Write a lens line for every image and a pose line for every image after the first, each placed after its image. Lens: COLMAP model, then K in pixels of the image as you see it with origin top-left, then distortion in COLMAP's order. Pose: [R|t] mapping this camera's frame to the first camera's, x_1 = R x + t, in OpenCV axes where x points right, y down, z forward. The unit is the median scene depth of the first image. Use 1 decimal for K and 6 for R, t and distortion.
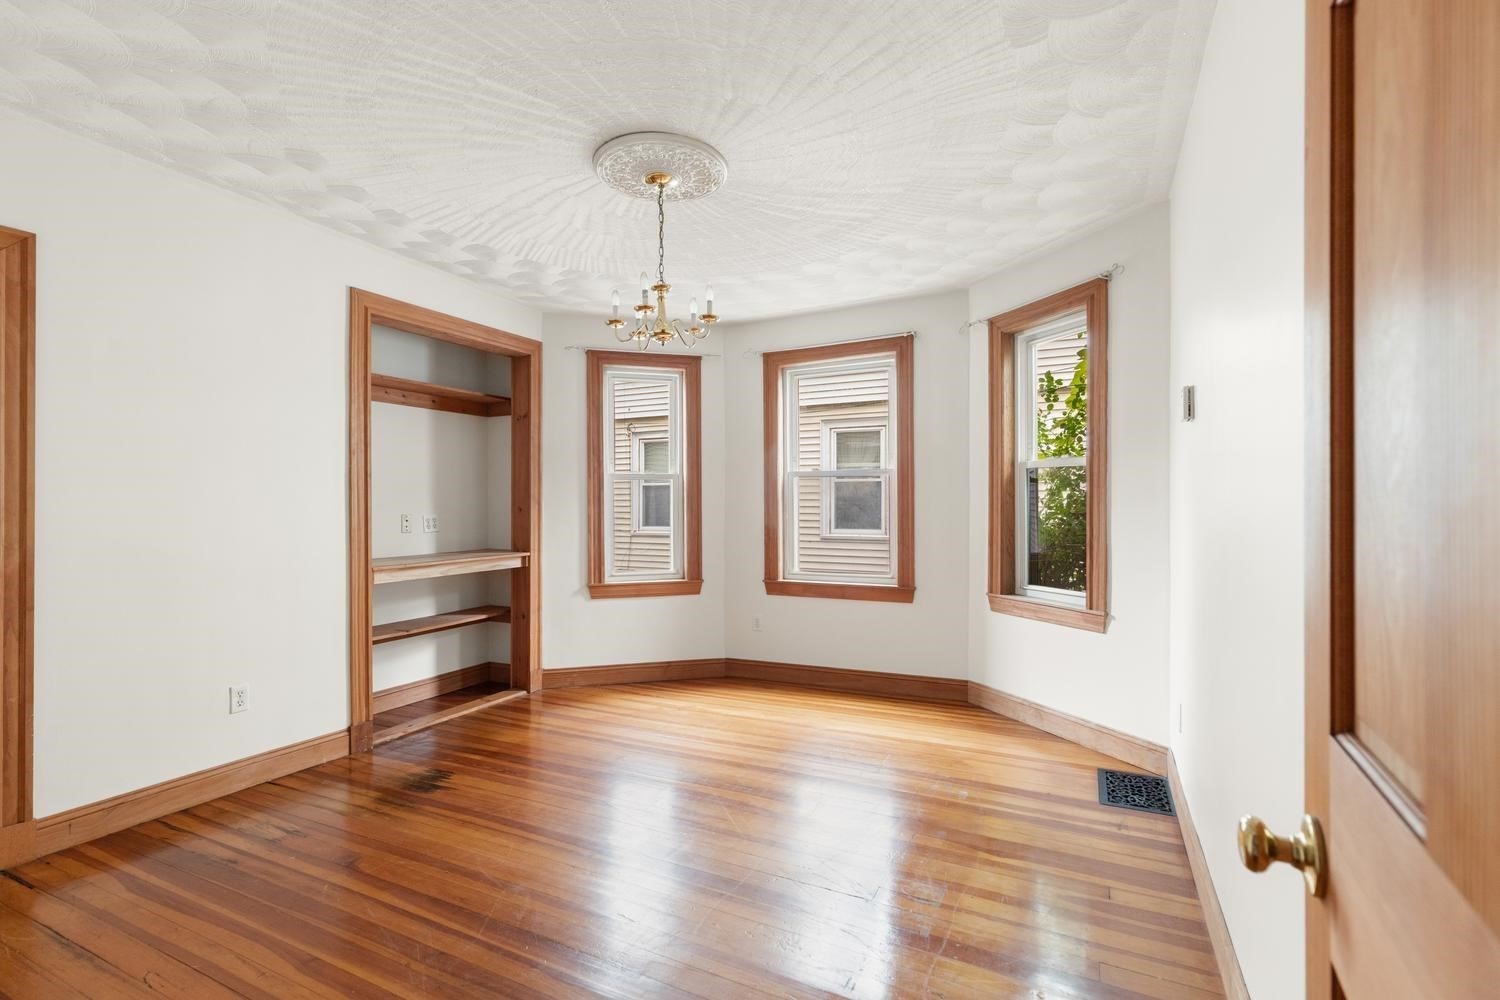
lens RADIAL K [[686.1, 0, 745.7], [0, 686.1, 490.6], [0, 0, 1]] dist [0.002767, -0.000168]
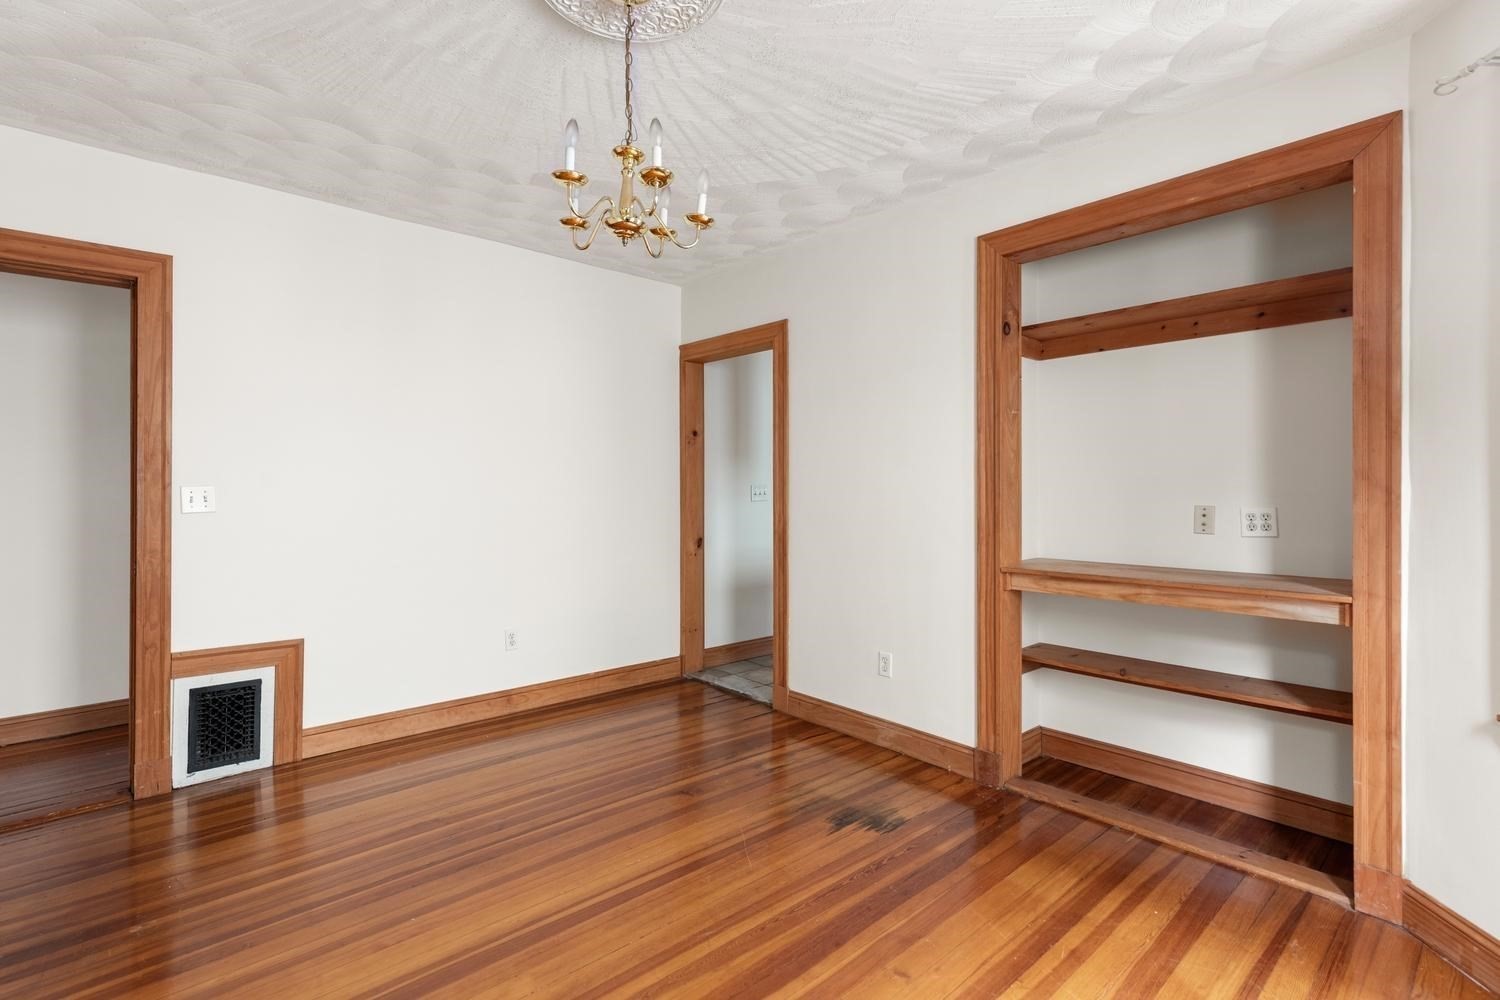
lens RADIAL K [[686.1, 0, 745.7], [0, 686.1, 490.6], [0, 0, 1]] dist [0.002767, -0.000168]
pose [[-0.379530, -0.000597, -0.925179, 0.316742], [0.018855, 0.999787, -0.008380, 0.021624], [0.924987, -0.020624, -0.379438, 1.021339]]
